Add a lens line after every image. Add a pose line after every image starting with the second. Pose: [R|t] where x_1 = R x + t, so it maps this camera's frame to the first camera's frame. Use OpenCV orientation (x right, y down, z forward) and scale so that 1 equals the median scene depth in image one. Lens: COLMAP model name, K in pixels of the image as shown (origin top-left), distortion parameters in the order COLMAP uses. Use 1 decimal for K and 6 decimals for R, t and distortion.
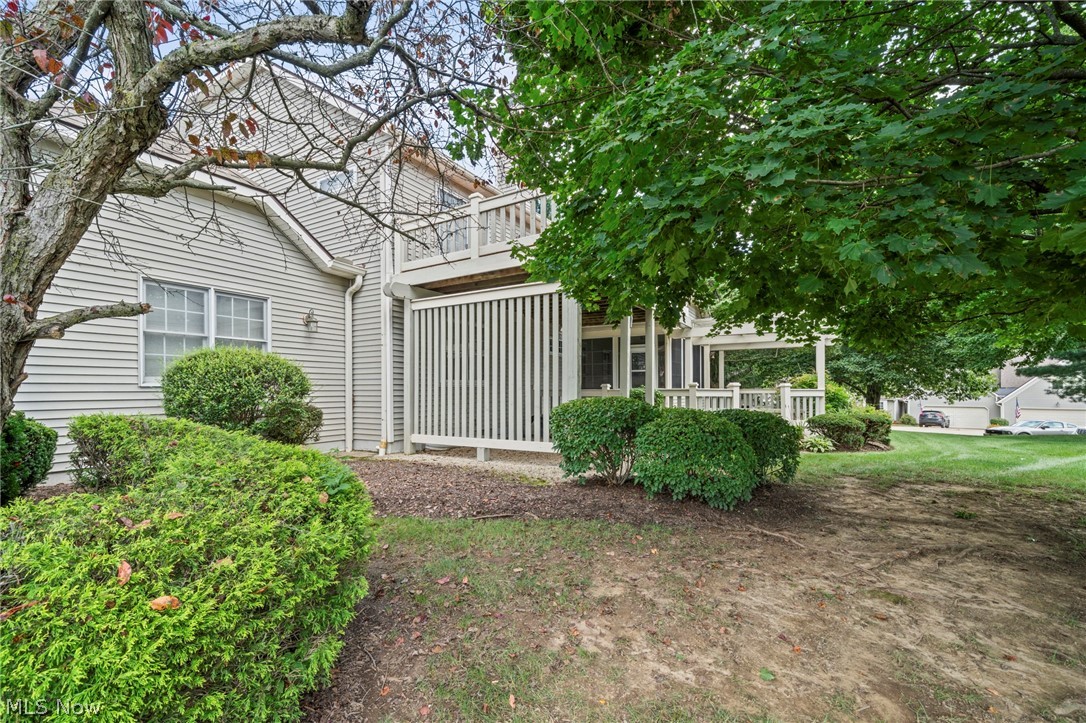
lens RADIAL K [[467.7, 0, 541.6], [0, 467.7, 391.1], [0, 0, 1]] dist [0.000232, 0.000003]
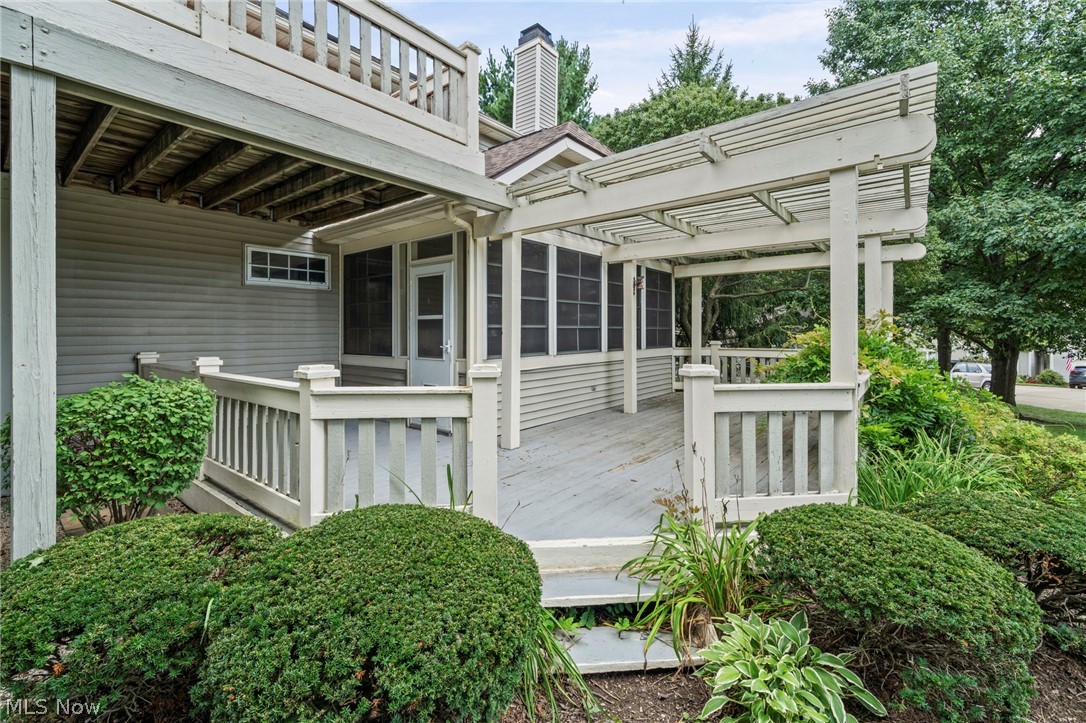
lens RADIAL K [[476.8, 0, 542.9], [0, 476.8, 334.9], [0, 0, 1]] dist [-0.000875, -0.000134]
pose [[0.990075, 0.002268, -0.140522, 0.248320], [-0.001743, 0.999991, 0.003857, -0.018724], [0.140530, -0.003574, 0.990070, 0.374141]]
